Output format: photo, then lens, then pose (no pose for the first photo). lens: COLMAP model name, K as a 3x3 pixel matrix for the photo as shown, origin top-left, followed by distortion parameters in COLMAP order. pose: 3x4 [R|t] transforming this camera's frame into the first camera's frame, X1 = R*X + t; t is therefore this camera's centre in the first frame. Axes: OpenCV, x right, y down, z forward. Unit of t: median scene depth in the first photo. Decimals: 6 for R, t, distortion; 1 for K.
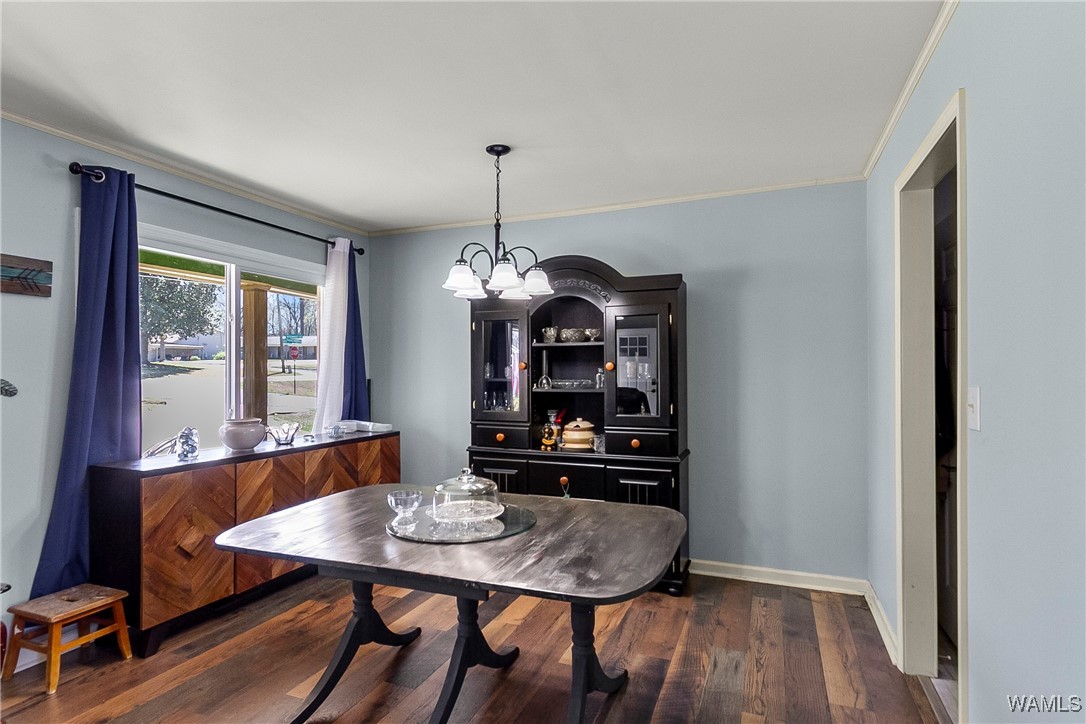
lens RADIAL K [[574.6, 0, 541.5], [0, 574.6, 368.9], [0, 0, 1]] dist [0.002665, 0.000701]
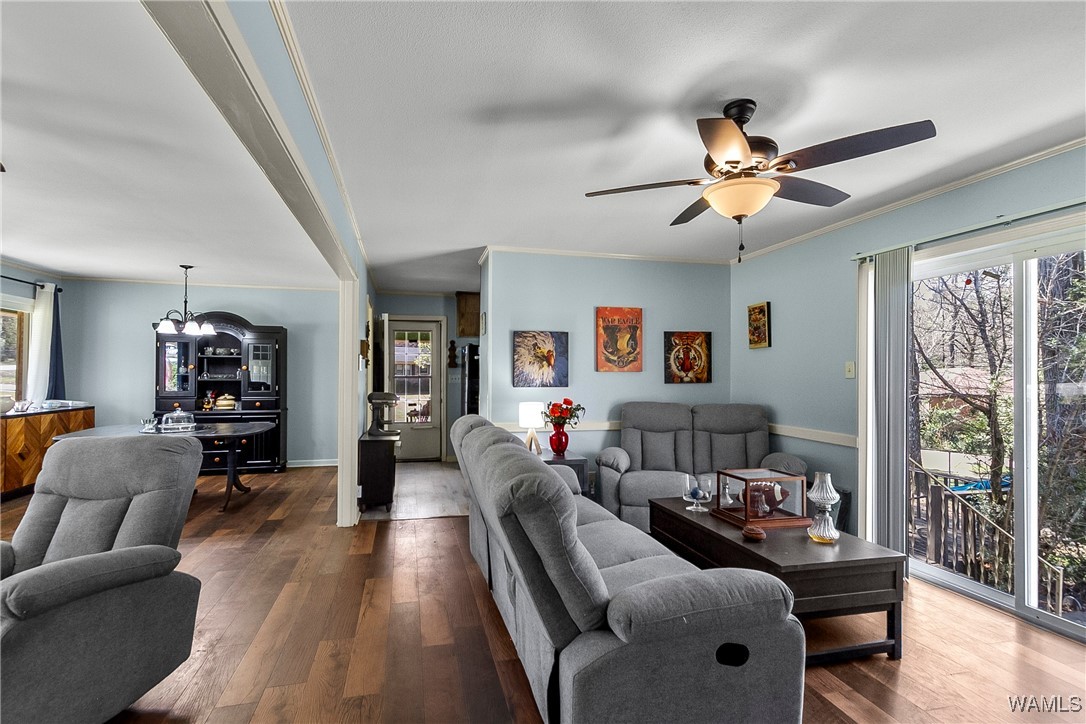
lens RADIAL K [[521.4, 0, 543.6], [0, 521.4, 369.1], [0, 0, 1]] dist [0.001329, 0.000104]
pose [[0.801572, 0.011765, 0.597783, -0.131350], [-0.013944, 0.999902, -0.000982, -0.012802], [-0.597736, -0.007548, 0.801658, -1.070309]]
